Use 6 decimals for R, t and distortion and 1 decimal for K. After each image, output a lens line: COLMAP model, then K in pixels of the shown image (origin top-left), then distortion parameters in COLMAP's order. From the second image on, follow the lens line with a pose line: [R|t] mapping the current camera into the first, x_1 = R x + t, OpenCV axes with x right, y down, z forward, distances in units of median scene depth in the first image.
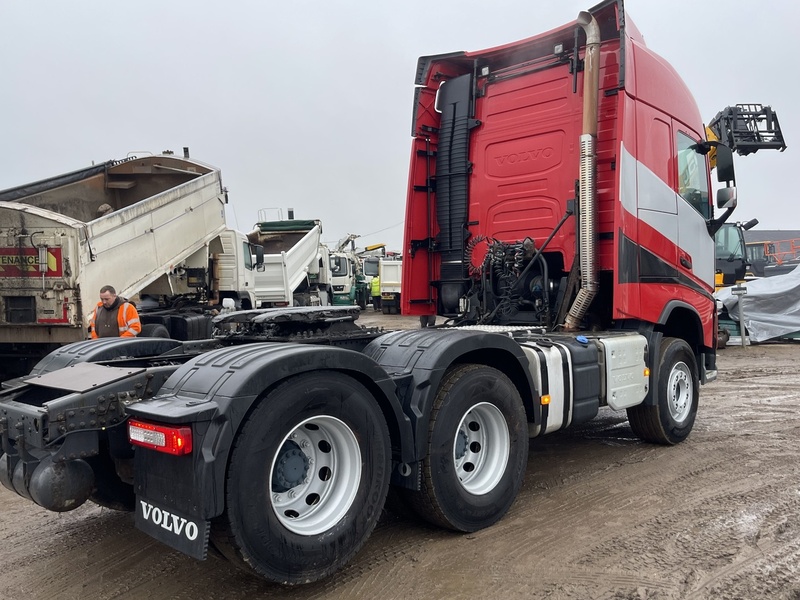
lens RADIAL K [[680.8, 0, 416.2], [0, 680.8, 299.2], [0, 0, 1]] dist [0.052931, -0.048532]
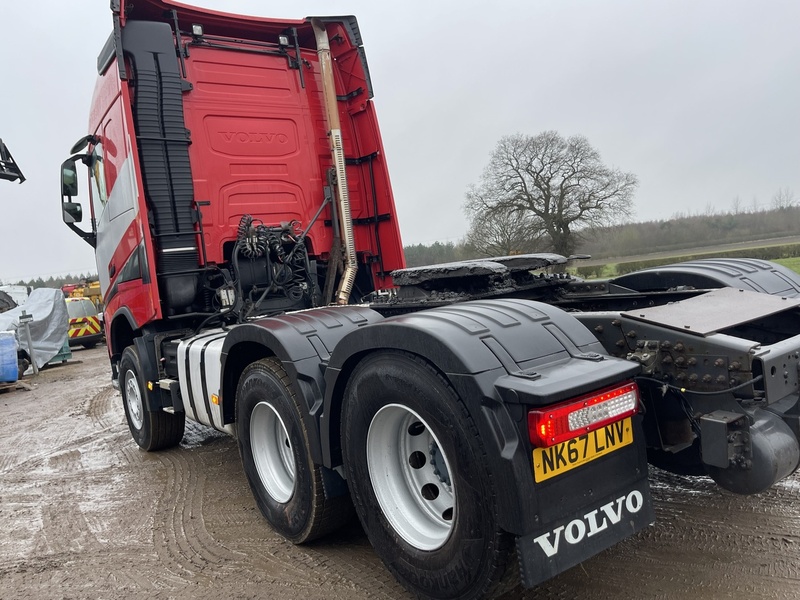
lens RADIAL K [[627.9, 0, 397.9], [0, 627.9, 302.3], [0, 0, 1]] dist [0.055647, -0.064163]
pose [[0.210475, -0.050434, 0.976297, -0.715461], [0.127300, 0.991579, 0.023779, 0.025450], [-0.969275, 0.119277, 0.215123, 0.684792]]
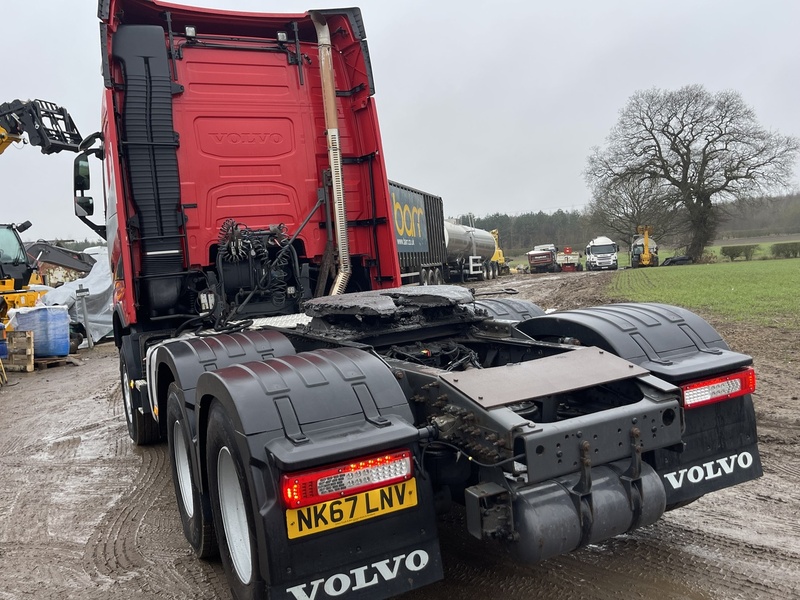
lens RADIAL K [[700.3, 0, 400.0], [0, 700.3, 300.0], [0, 0, 1]] dist [0.059638, -0.062403]
pose [[0.362438, -0.071300, 0.929277, -0.726195], [0.087968, 0.995235, 0.042052, -0.009747], [-0.927847, 0.066505, 0.366983, 0.493624]]
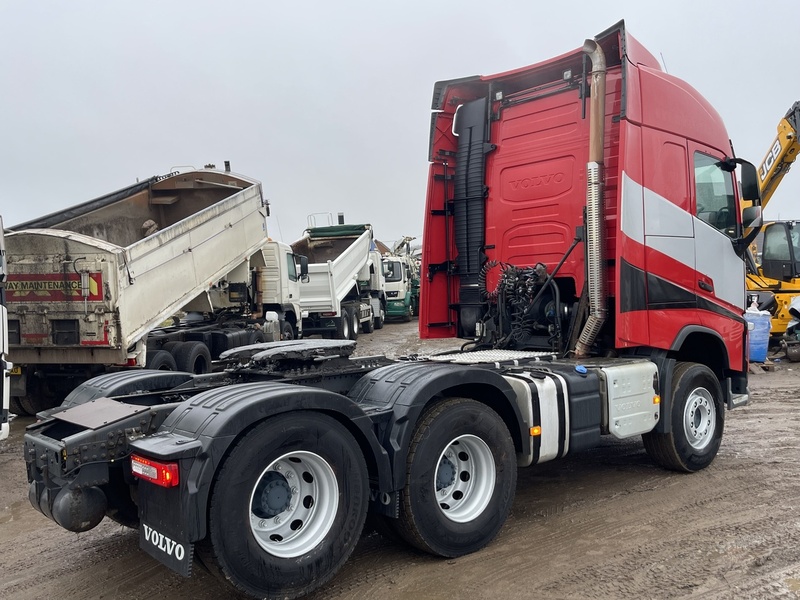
lens RADIAL K [[737.5, 0, 415.2], [0, 737.5, 299.6], [0, 0, 1]] dist [0.045344, -0.022214]
pose [[0.995070, -0.009841, -0.098681, 0.090972], [0.009874, 0.999951, -0.000148, -0.039642], [0.098678, -0.000827, 0.995119, -0.098599]]
